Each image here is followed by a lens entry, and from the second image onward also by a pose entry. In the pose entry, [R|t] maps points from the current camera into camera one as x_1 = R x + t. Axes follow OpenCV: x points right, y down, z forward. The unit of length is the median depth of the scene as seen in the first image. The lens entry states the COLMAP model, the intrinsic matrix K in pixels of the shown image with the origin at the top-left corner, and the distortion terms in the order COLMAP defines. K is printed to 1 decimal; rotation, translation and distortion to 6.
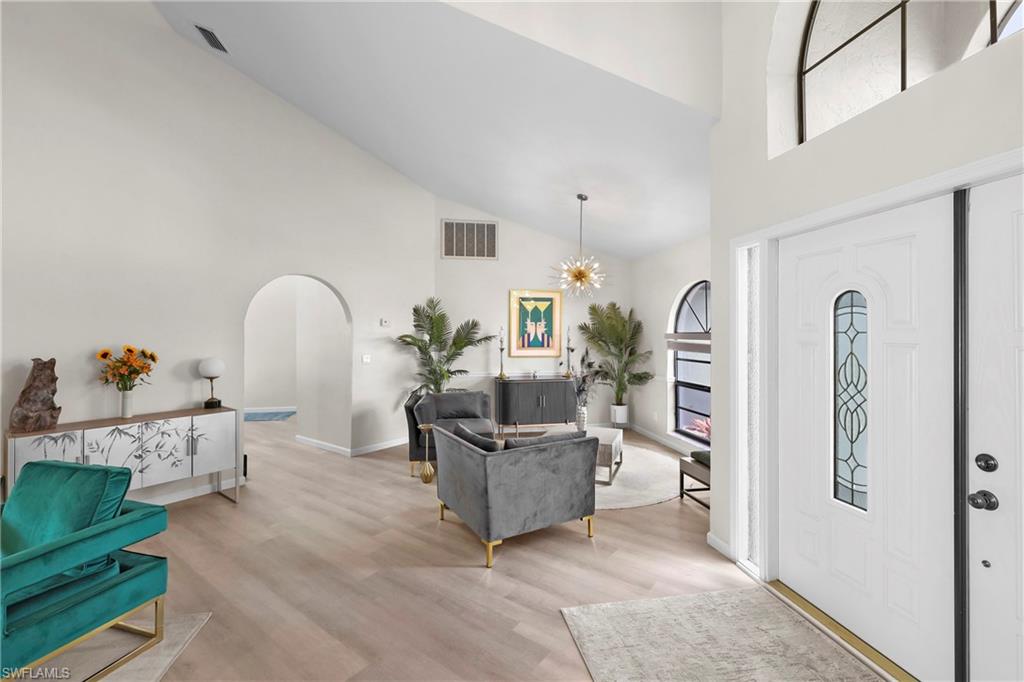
lens RADIAL K [[428.5, 0, 527.6], [0, 428.5, 330.1], [0, 0, 1]] dist [-0.001405, 0.000554]
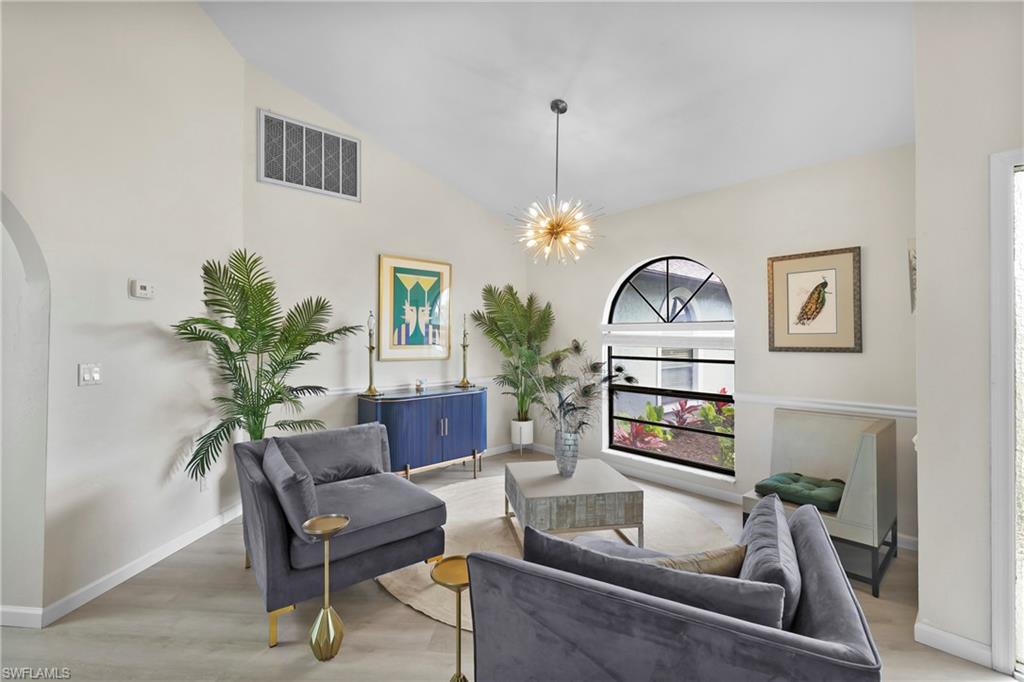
lens RADIAL K [[428.5, 0, 503.0], [0, 428.5, 332.6], [0, 0, 1]] dist [-0.001405, 0.000554]
pose [[0.862856, 0.005337, 0.505422, -0.200829], [-0.005286, 0.999985, -0.001536, 0.022138], [-0.505422, -0.001347, 0.862871, 0.368243]]
